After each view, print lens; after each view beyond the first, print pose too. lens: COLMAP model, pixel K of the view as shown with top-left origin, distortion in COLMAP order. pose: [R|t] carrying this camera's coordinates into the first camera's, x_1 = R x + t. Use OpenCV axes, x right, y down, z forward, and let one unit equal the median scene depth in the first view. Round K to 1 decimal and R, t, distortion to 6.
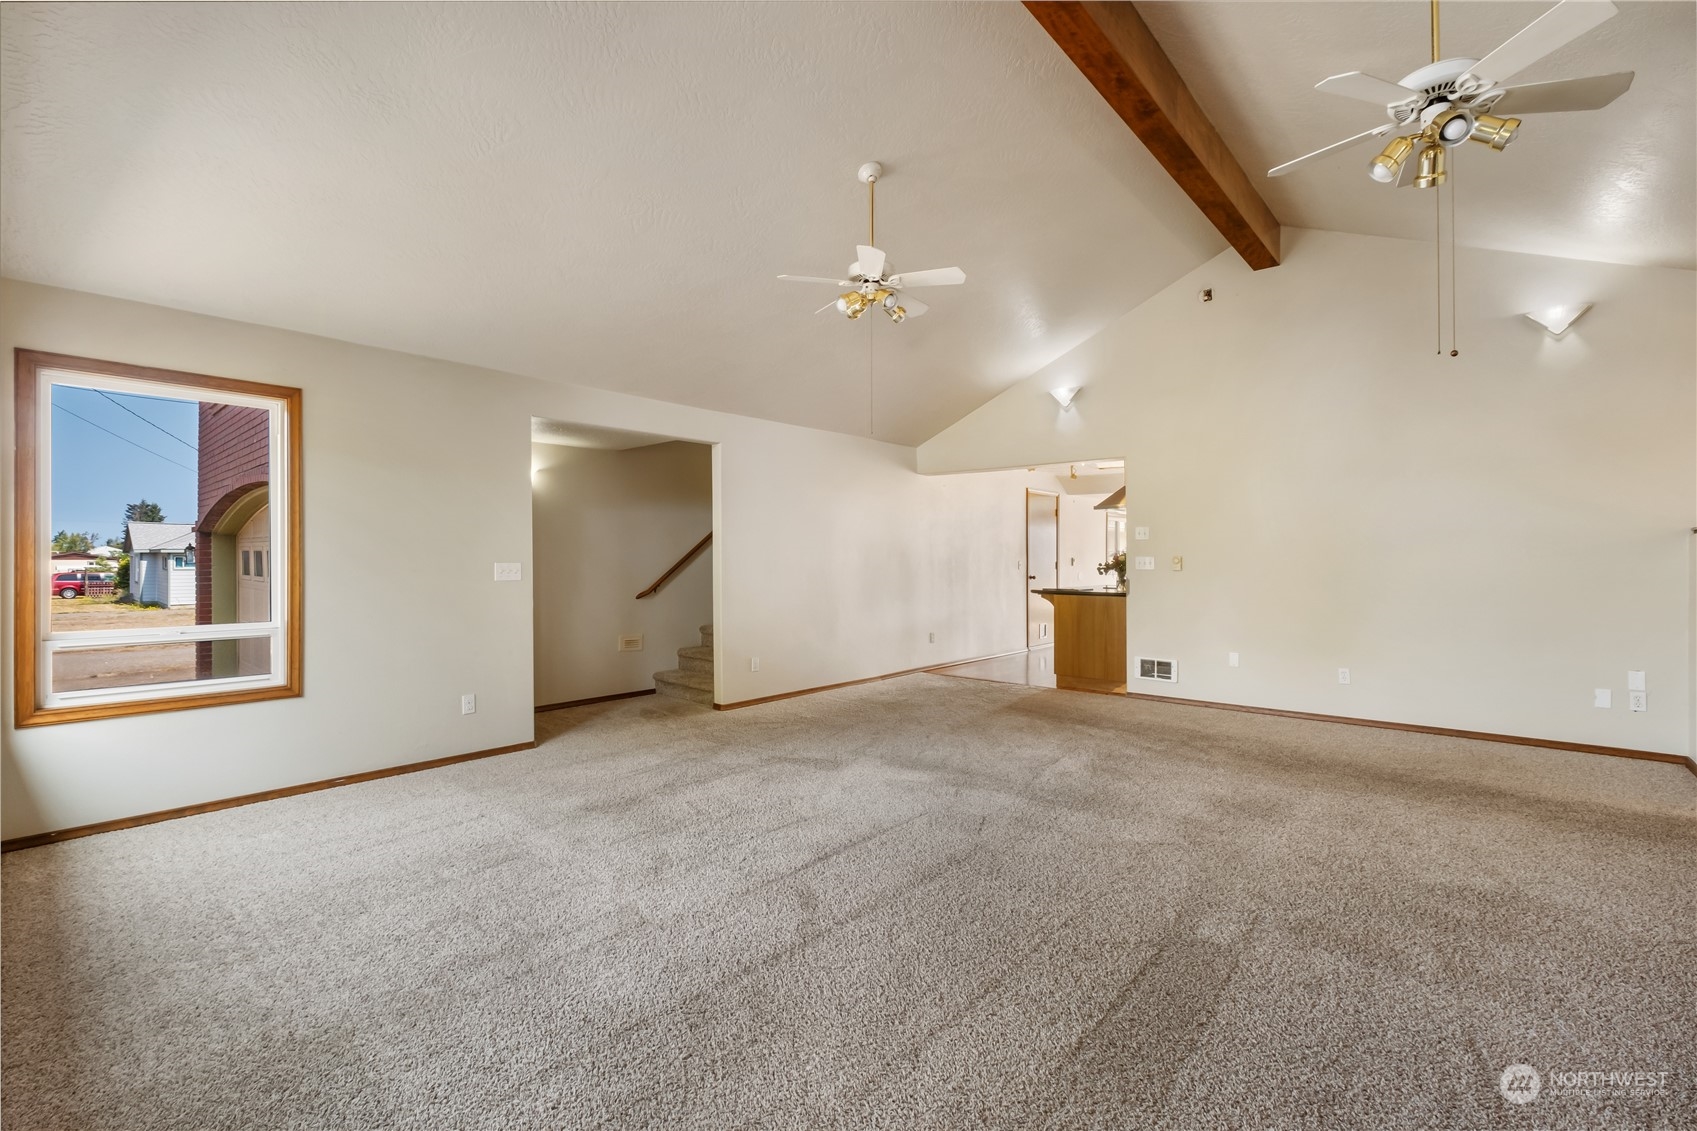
lens RADIAL K [[746.1, 0, 836.6], [0, 746.1, 550.7], [0, 0, 1]] dist [-0.003684, -0.000692]
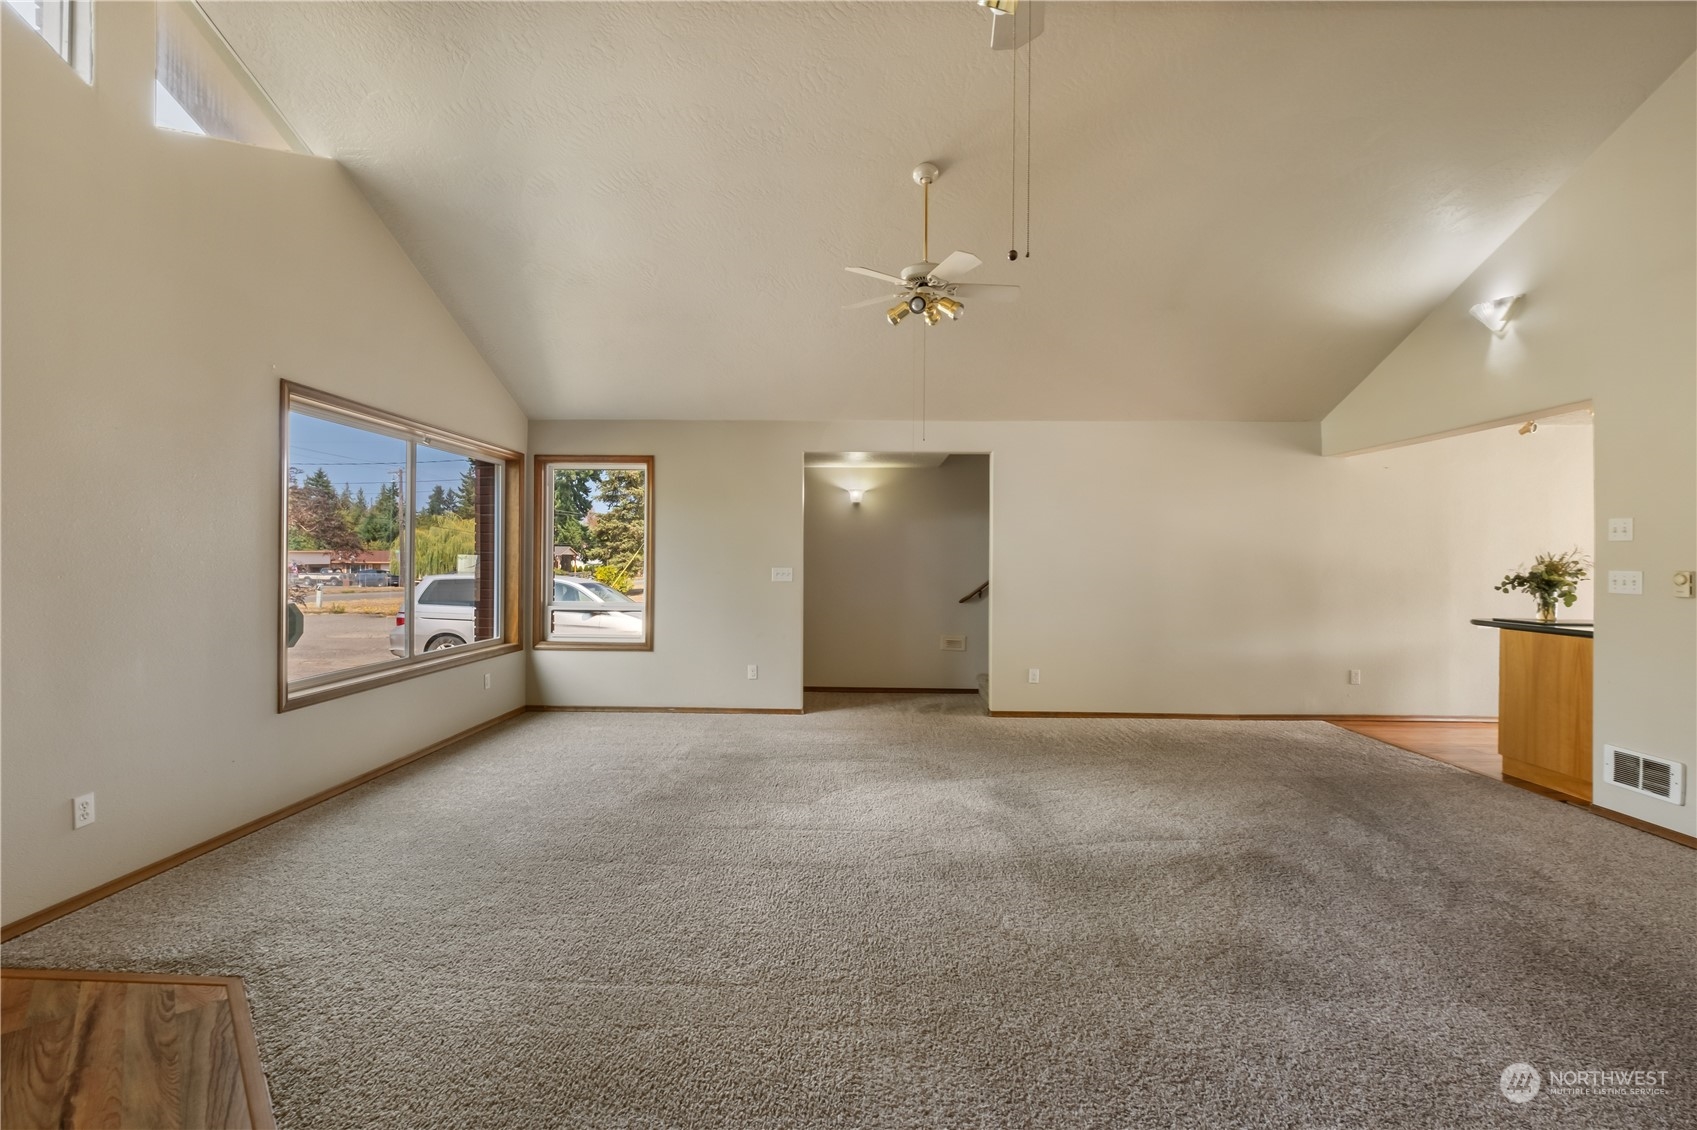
lens RADIAL K [[746.1, 0, 842.4], [0, 746.1, 556.4], [0, 0, 1]] dist [-0.003684, -0.000692]
pose [[0.641819, 0.000287, -0.766856, 0.486049], [-0.001371, 0.999999, -0.000774, -0.002019], [0.766855, 0.001548, 0.641819, 0.192216]]
